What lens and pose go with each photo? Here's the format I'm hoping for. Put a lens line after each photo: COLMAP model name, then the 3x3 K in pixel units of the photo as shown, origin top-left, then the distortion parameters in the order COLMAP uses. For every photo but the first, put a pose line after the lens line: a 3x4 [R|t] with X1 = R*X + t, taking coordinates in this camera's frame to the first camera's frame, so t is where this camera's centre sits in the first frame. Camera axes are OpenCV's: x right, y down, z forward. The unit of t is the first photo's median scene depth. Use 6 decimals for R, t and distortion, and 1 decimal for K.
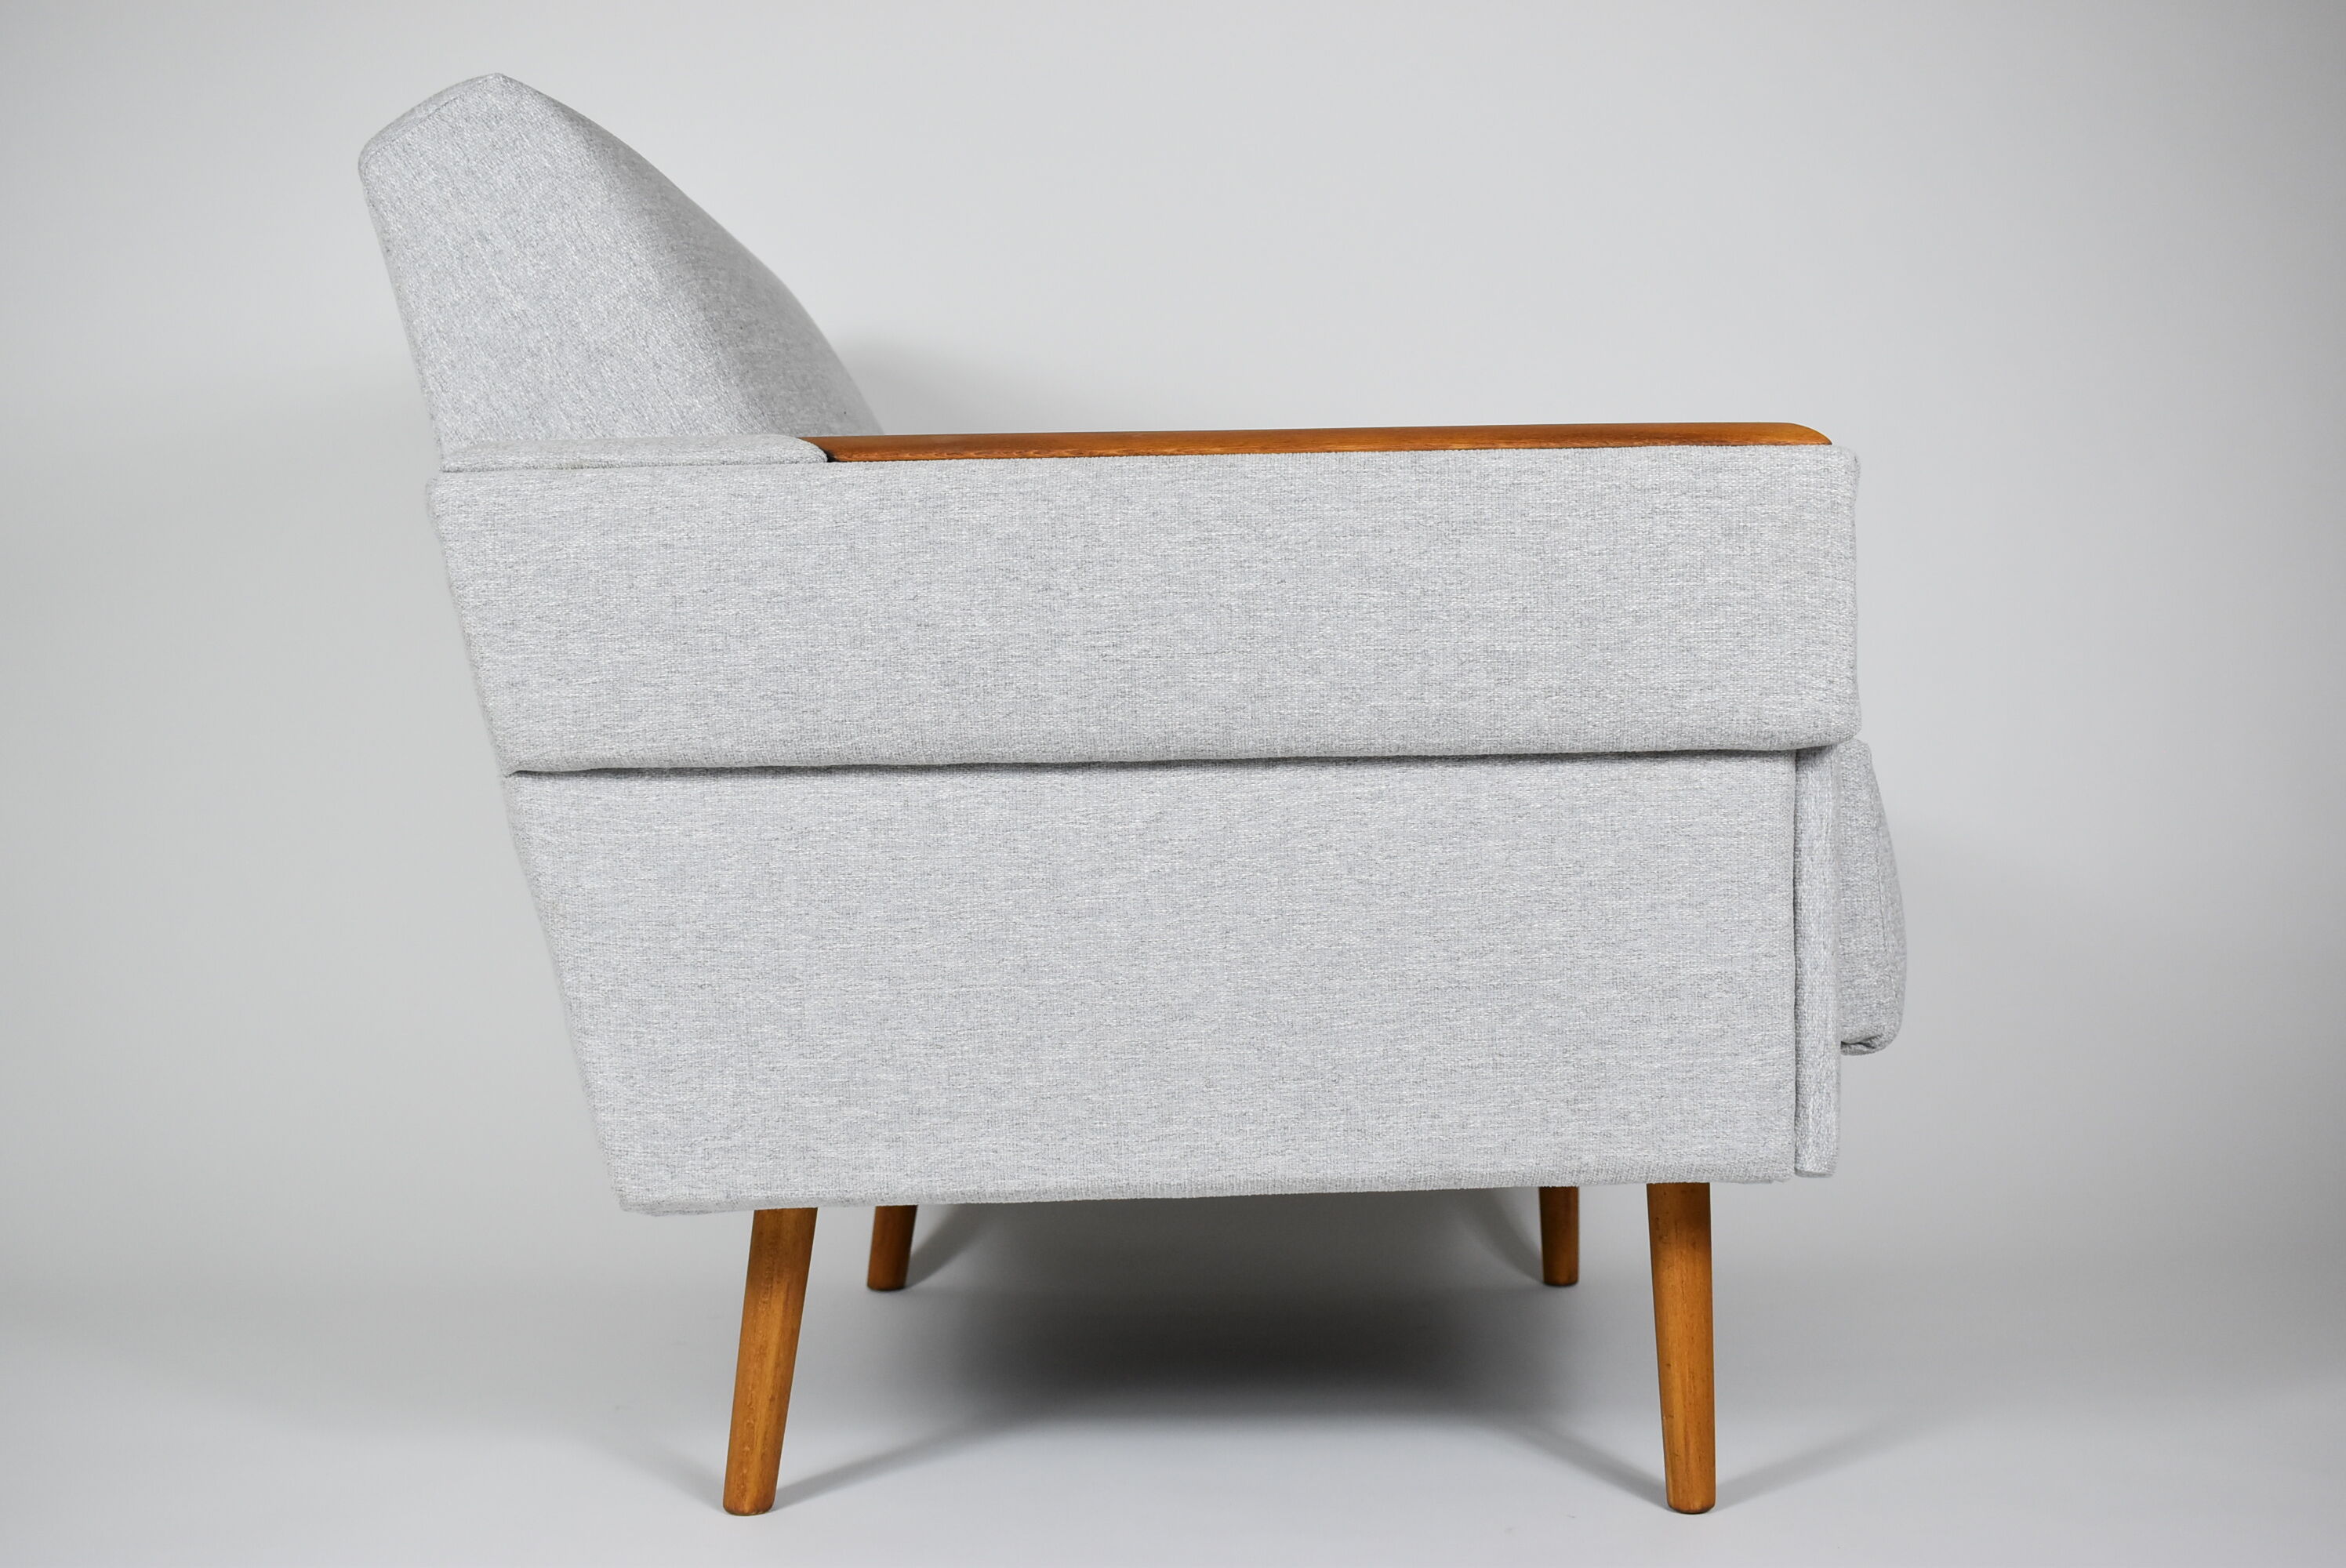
lens RADIAL K [[2502.1, 0, 1172.7], [0, 2502.1, 785.7], [0, 0, 1]] dist [-0.068921, 0.000000]
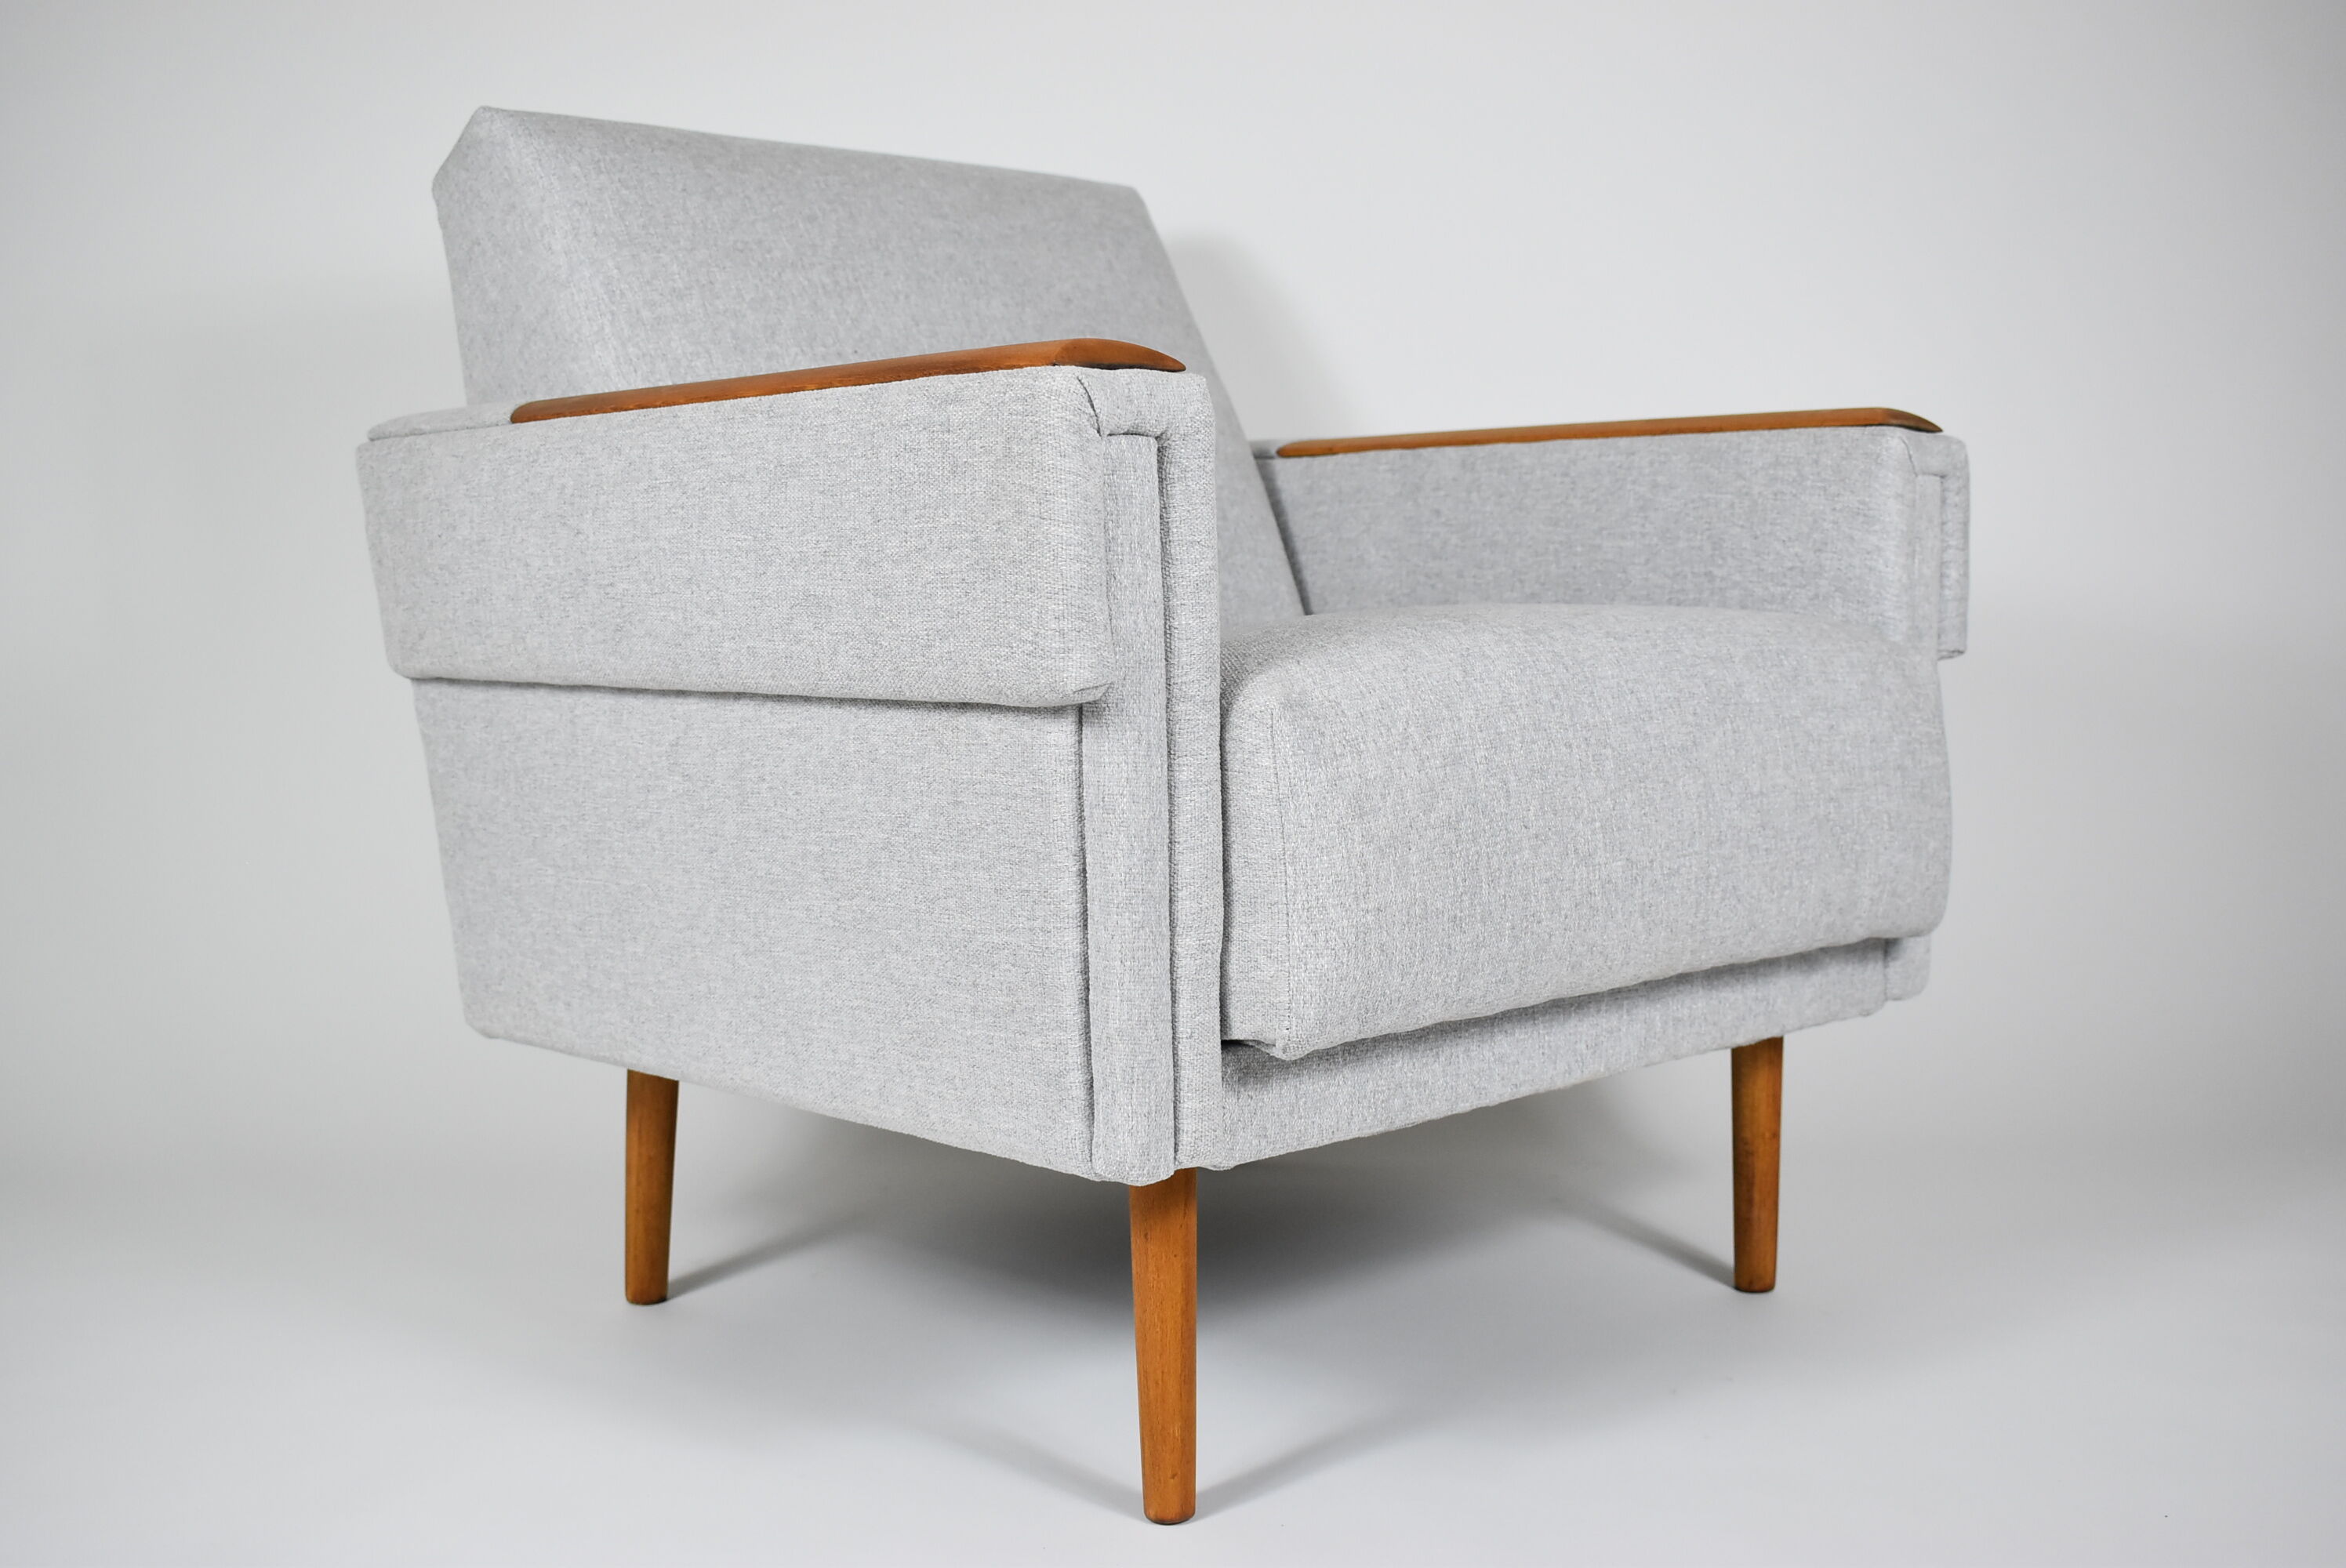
lens RADIAL K [[2424.0, 0, 1173.8], [0, 2424.0, 781.0], [0, 0, 1]] dist [-0.016653, 0.000000]
pose [[0.710579, 0.067391, -0.700382, 0.895605], [-0.020343, 0.996954, 0.075289, -0.054625], [0.703323, -0.039251, 0.709786, 0.407243]]
